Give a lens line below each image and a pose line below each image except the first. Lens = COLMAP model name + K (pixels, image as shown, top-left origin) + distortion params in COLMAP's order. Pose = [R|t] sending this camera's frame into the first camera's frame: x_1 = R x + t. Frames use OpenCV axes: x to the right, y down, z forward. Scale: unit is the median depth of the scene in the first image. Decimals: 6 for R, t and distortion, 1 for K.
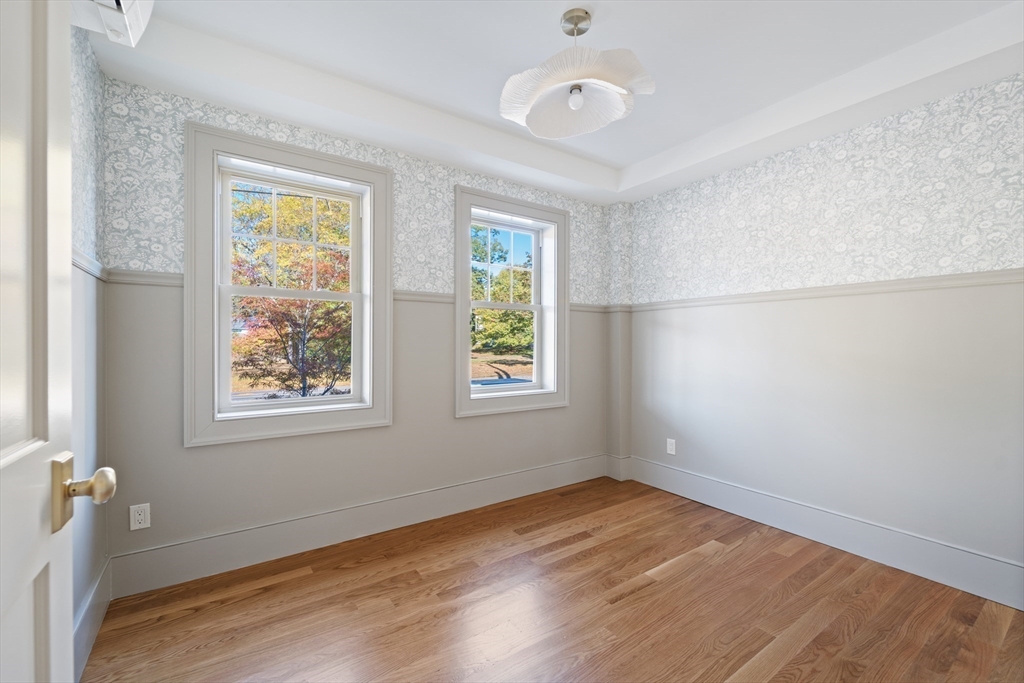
lens RADIAL K [[415.5, 0, 513.1], [0, 415.5, 337.6], [0, 0, 1]] dist [0.001523, -0.000703]
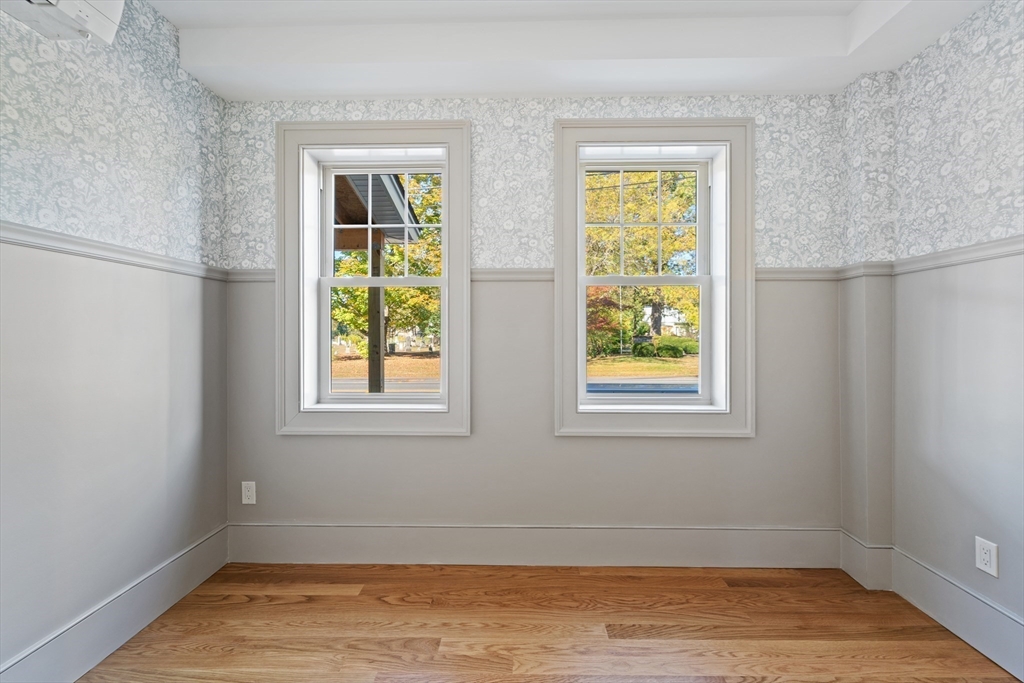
lens RADIAL K [[421.9, 0, 538.8], [0, 421.9, 330.6], [0, 0, 1]] dist [-0.000175, -0.000726]
pose [[0.824715, -0.007281, -0.565501, 0.269923], [0.009162, 0.999958, 0.000486, 0.005879], [0.565474, -0.005582, 0.824747, 0.378080]]
